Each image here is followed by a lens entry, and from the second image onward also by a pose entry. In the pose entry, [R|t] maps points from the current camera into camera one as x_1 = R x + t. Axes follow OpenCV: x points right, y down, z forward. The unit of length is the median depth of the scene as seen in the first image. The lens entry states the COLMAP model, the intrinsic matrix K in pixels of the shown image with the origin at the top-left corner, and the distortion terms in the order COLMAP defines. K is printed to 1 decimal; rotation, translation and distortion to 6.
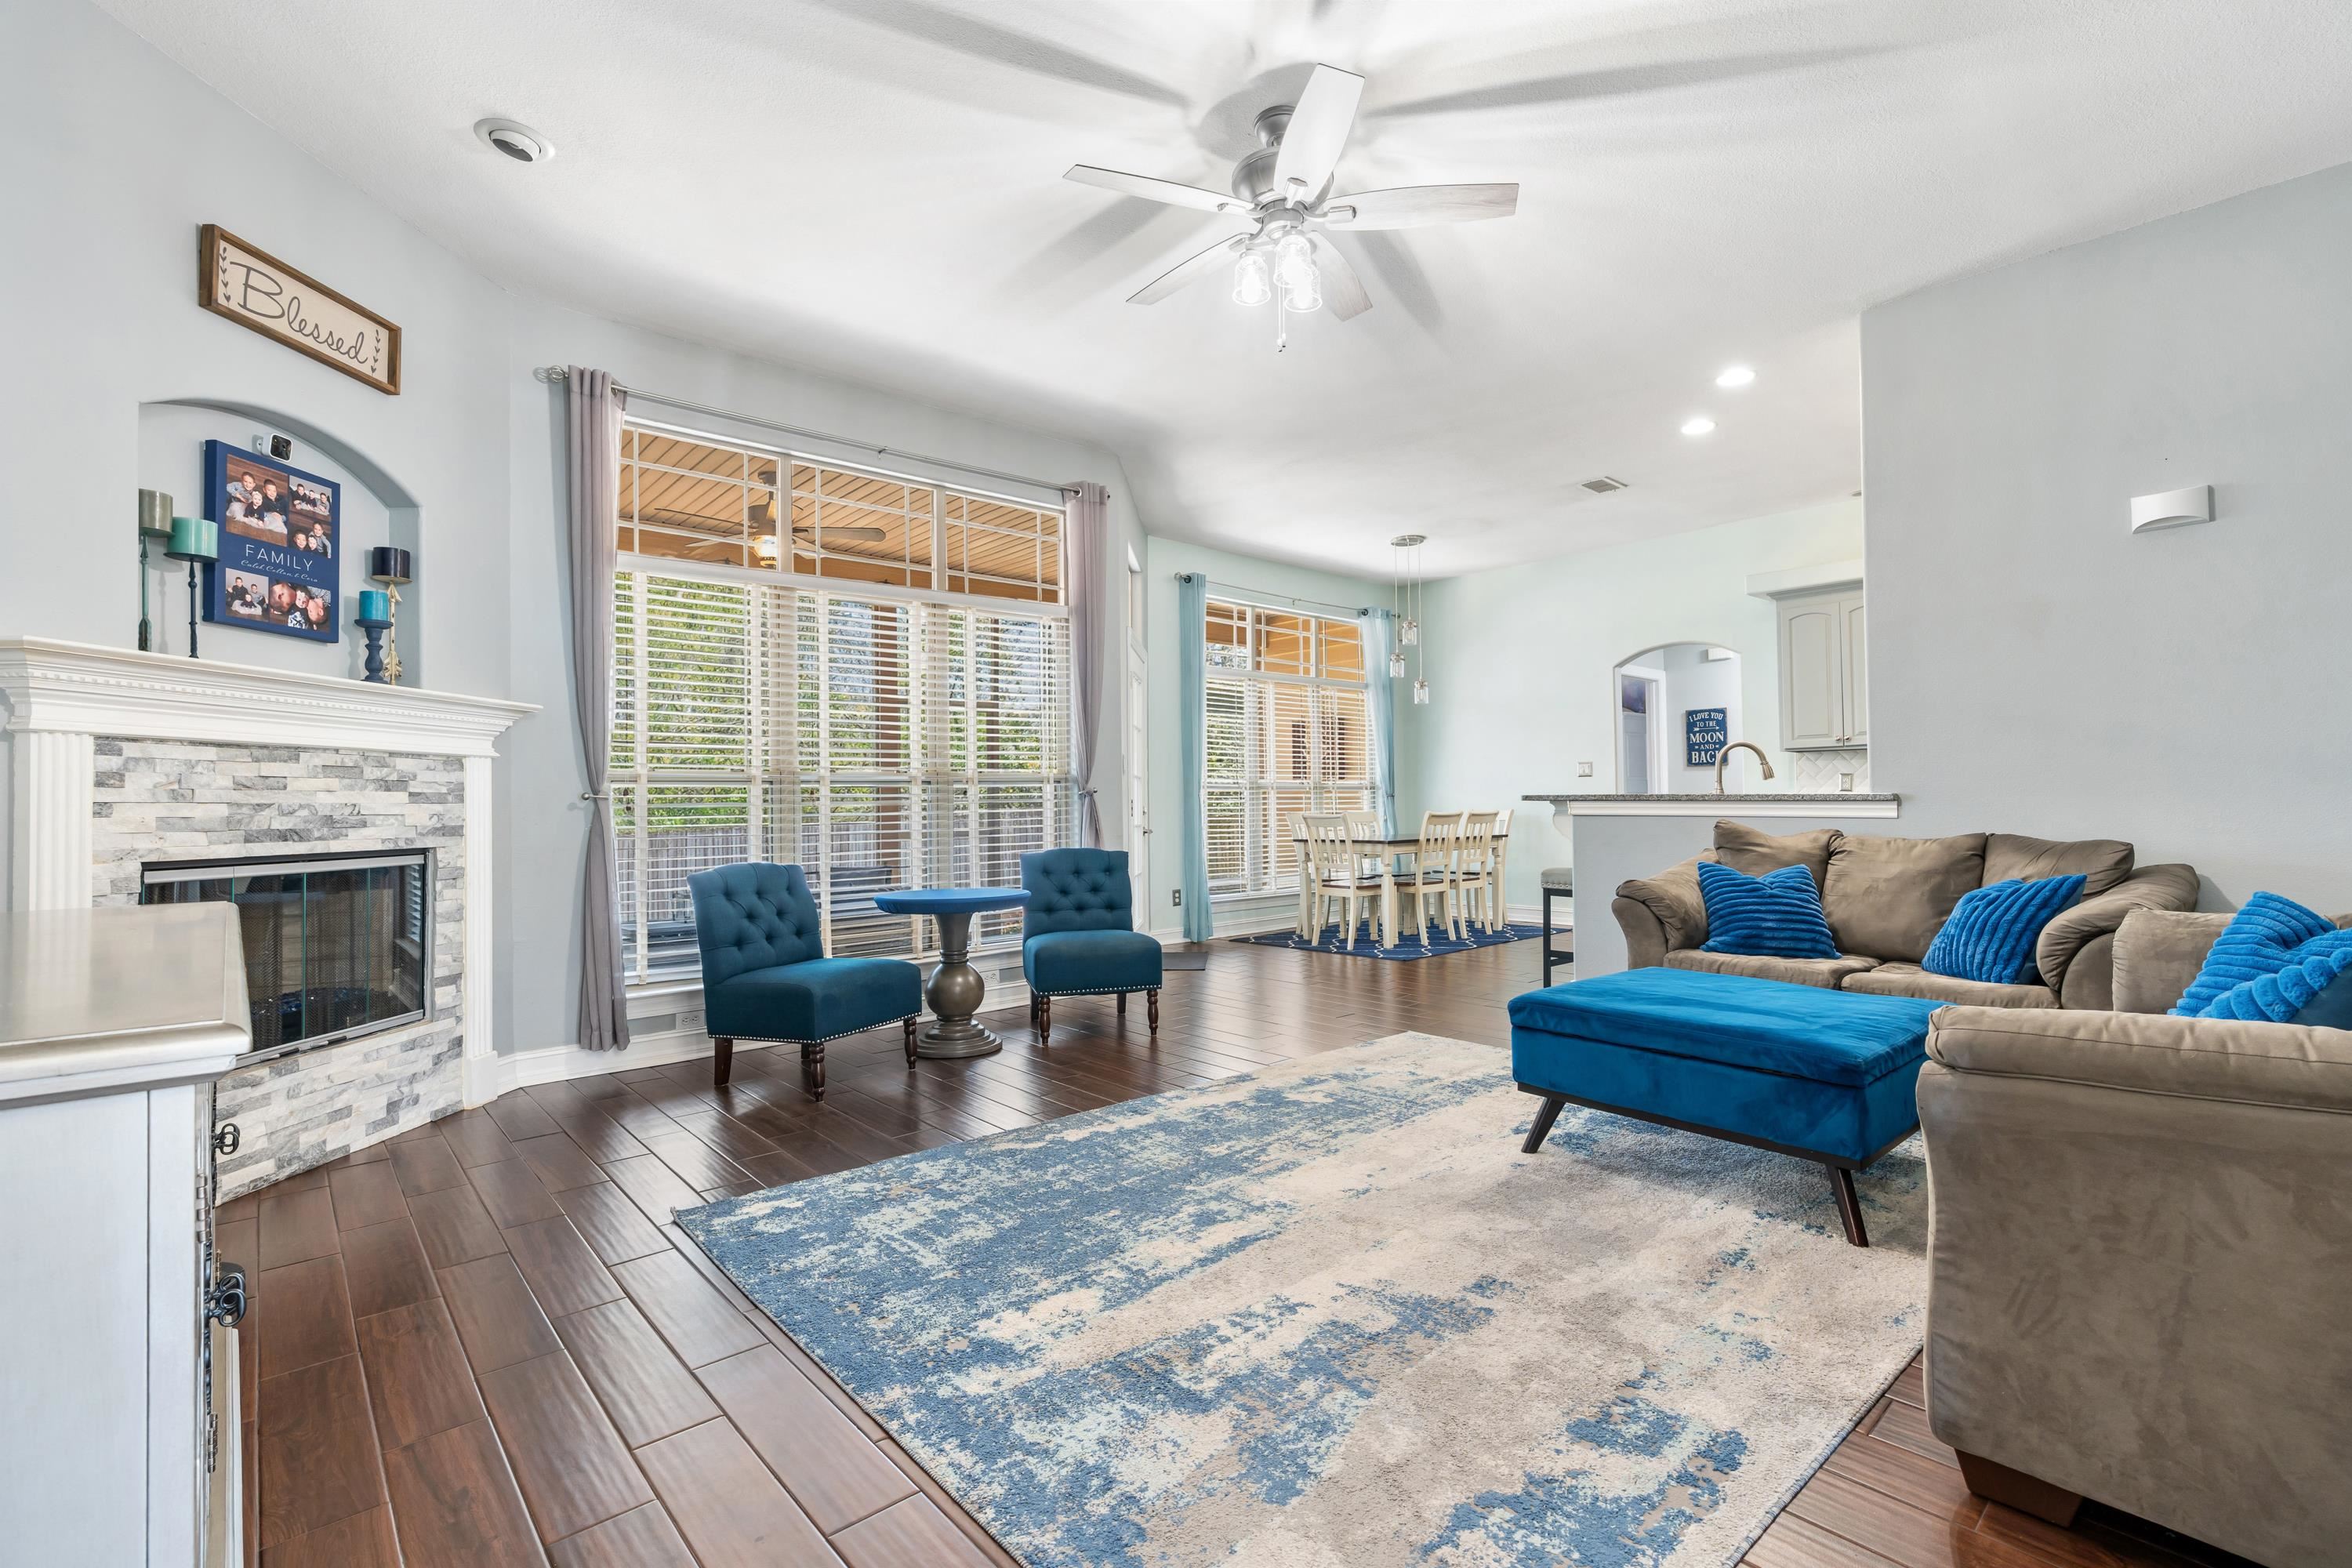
lens RADIAL K [[1075.9, 0, 1175.8], [0, 1075.9, 792.0], [0, 0, 1]] dist [0.015784, -0.000154]
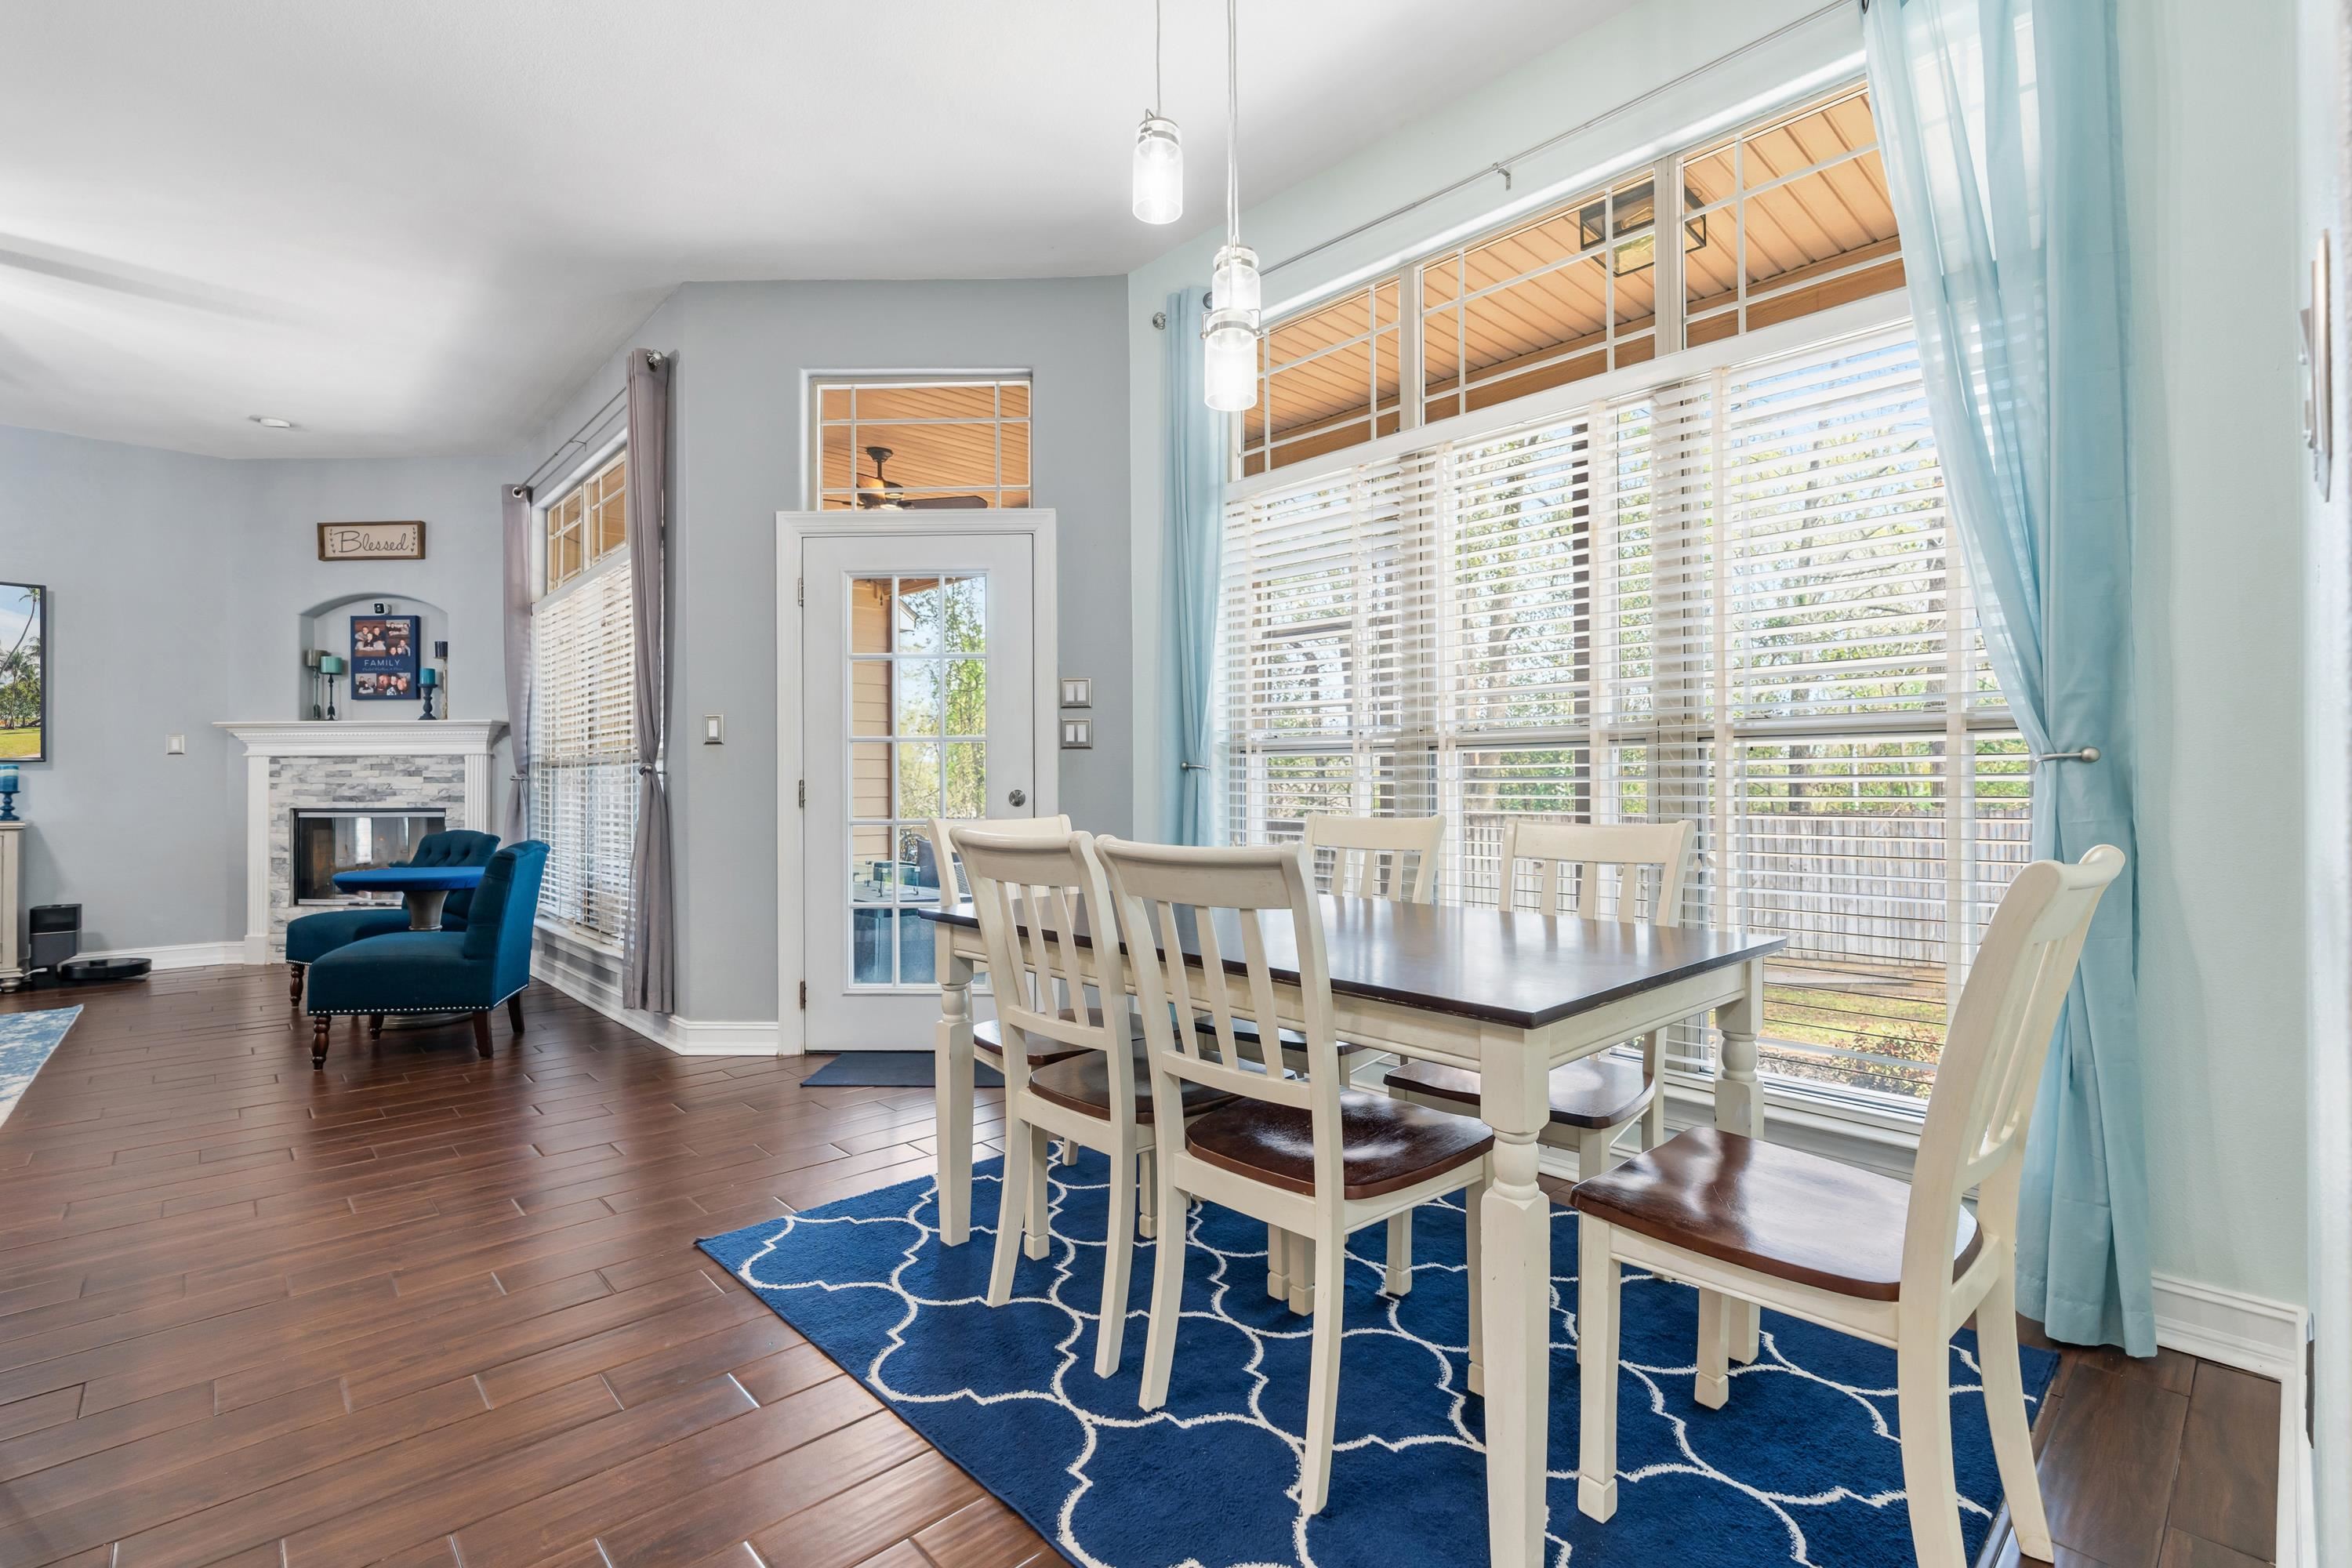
lens RADIAL K [[1075.9, 0, 1194.8], [0, 1075.9, 775.5], [0, 0, 1]] dist [0.015784, -0.000154]
pose [[0.054829, 0.004907, -0.998484, 1.286498], [0.015921, 0.999856, 0.005788, 0.008838], [0.998369, -0.016215, 0.054743, 2.397904]]
